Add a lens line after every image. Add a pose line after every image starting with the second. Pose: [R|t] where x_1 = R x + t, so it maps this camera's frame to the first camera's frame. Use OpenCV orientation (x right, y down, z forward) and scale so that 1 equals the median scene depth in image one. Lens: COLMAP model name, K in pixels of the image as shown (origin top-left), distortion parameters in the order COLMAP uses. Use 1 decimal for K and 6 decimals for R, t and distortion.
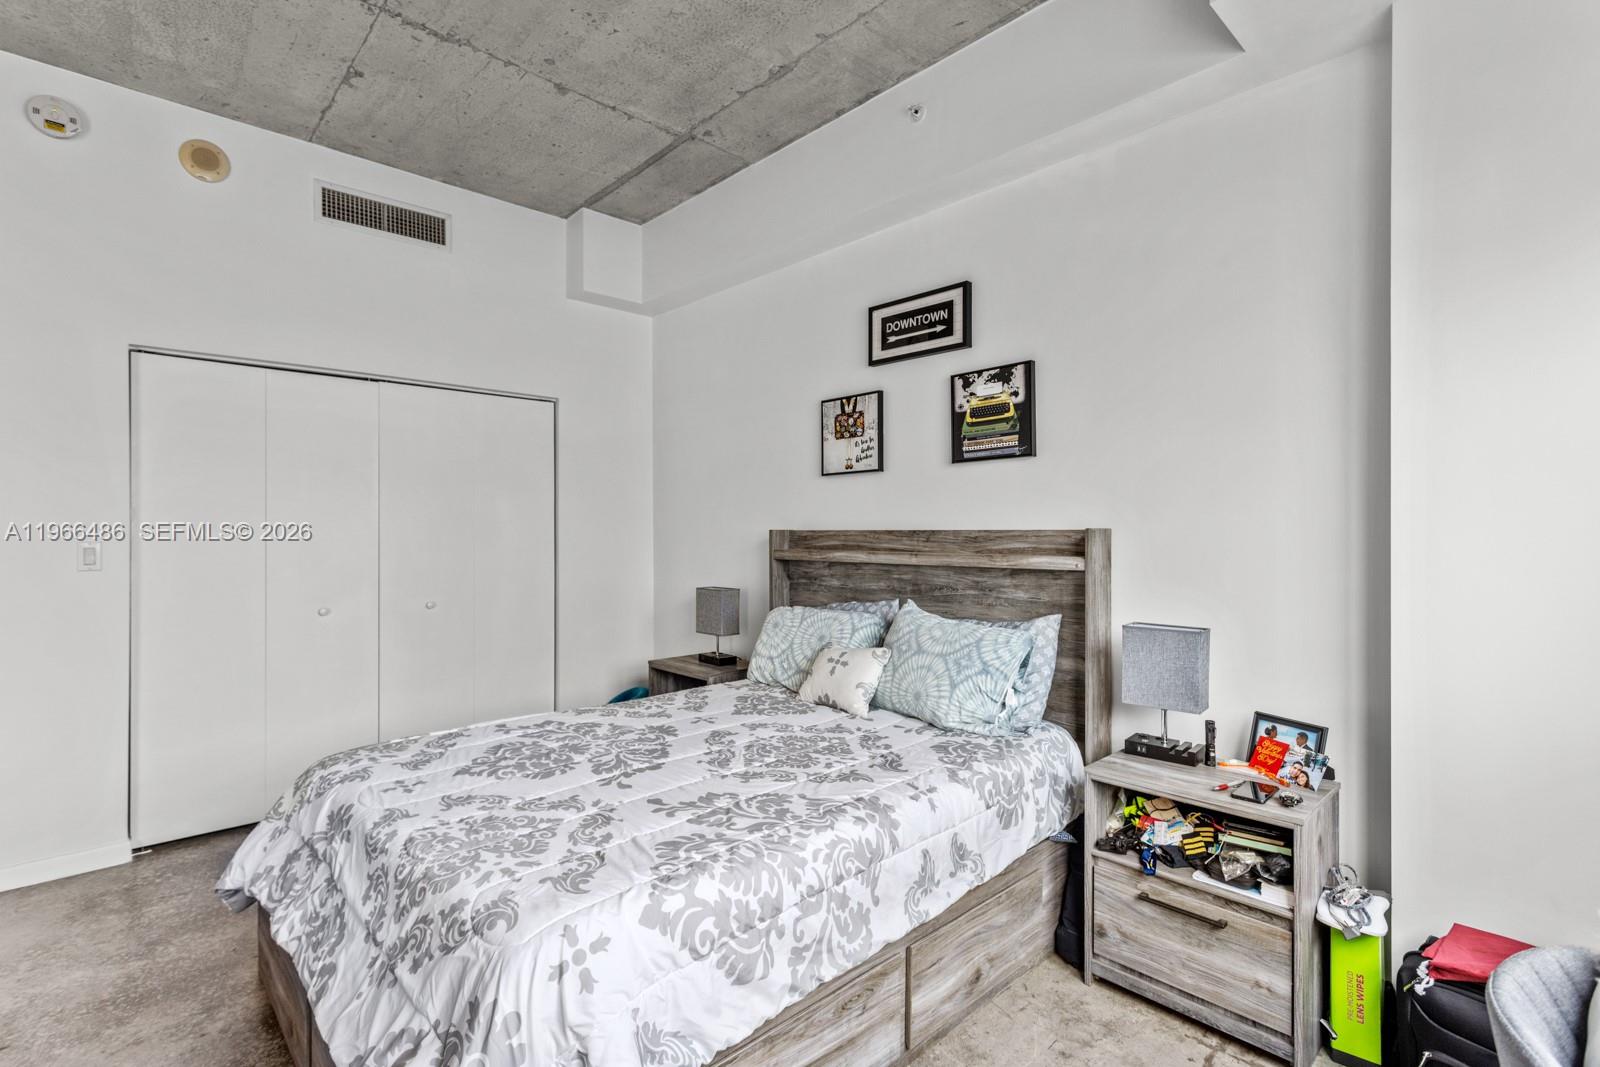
lens RADIAL K [[757.9, 0, 777.1], [0, 757.9, 529.2], [0, 0, 1]] dist [0.000759, 0.000363]
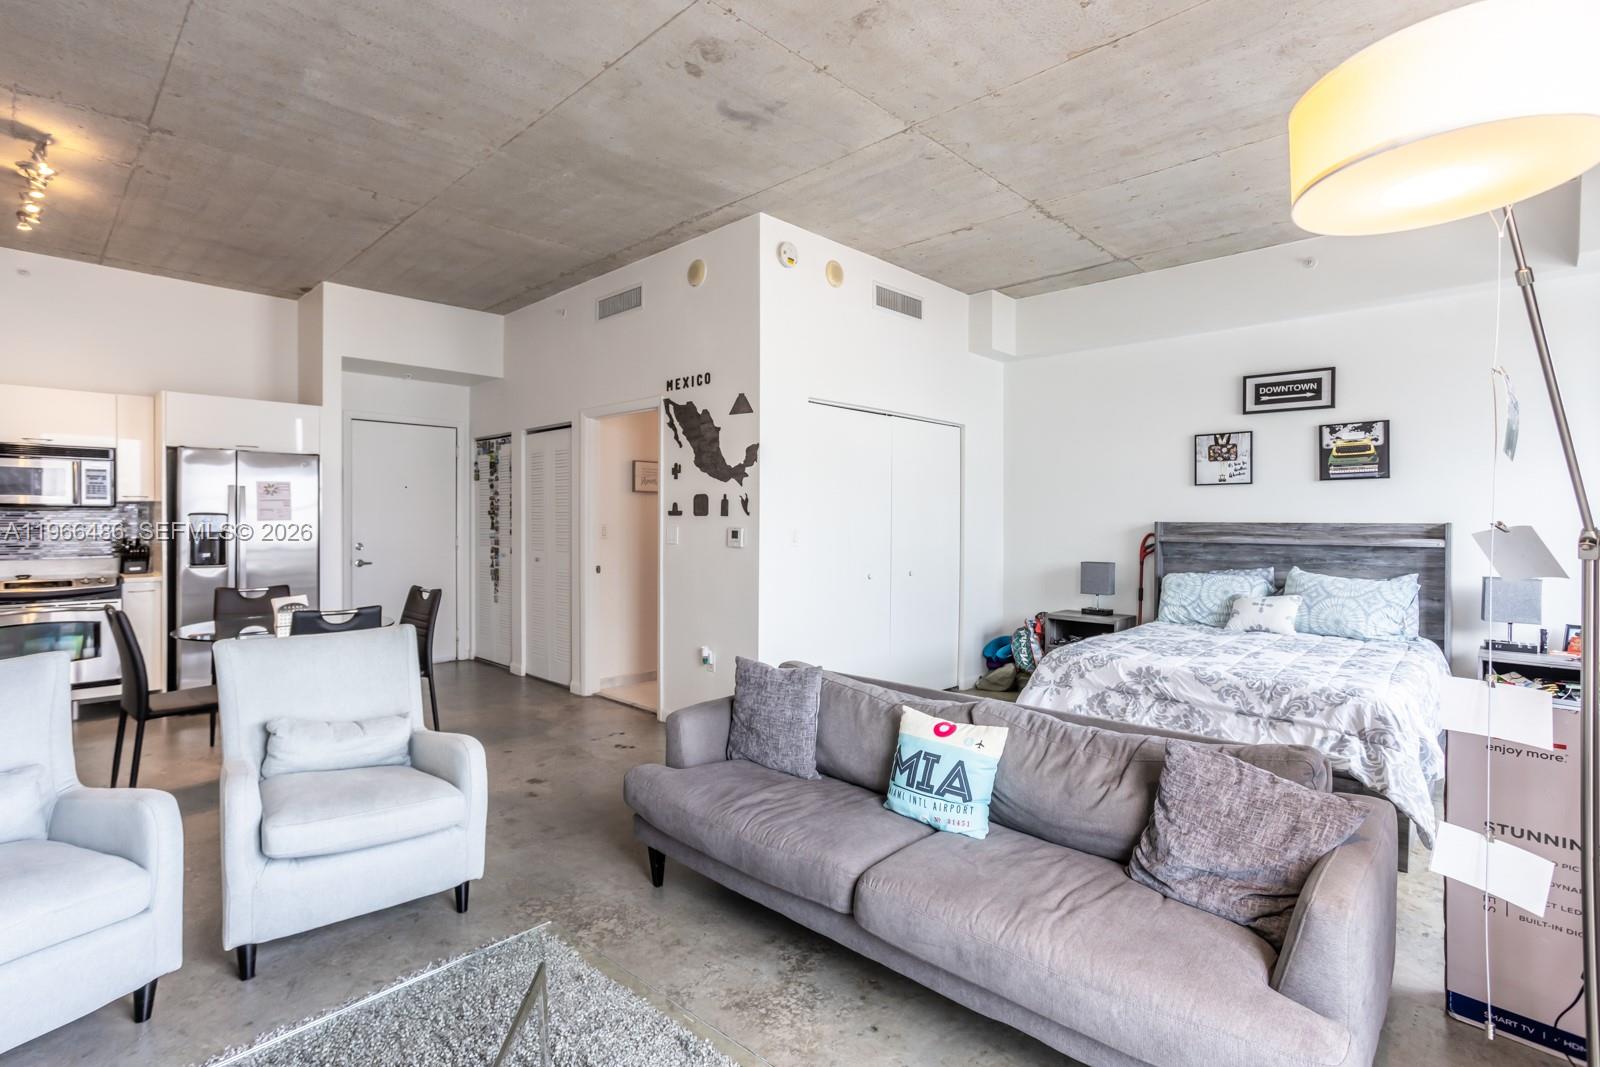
lens RADIAL K [[777.9, 0, 764.1], [0, 777.9, 523.1], [0, 0, 1]] dist [-0.052498, 0.038518]
pose [[0.999054, 0.005630, 0.043125, -0.993357], [-0.005880, 0.999967, 0.005668, -0.000472], [-0.043092, -0.005916, 0.999054, -0.544712]]
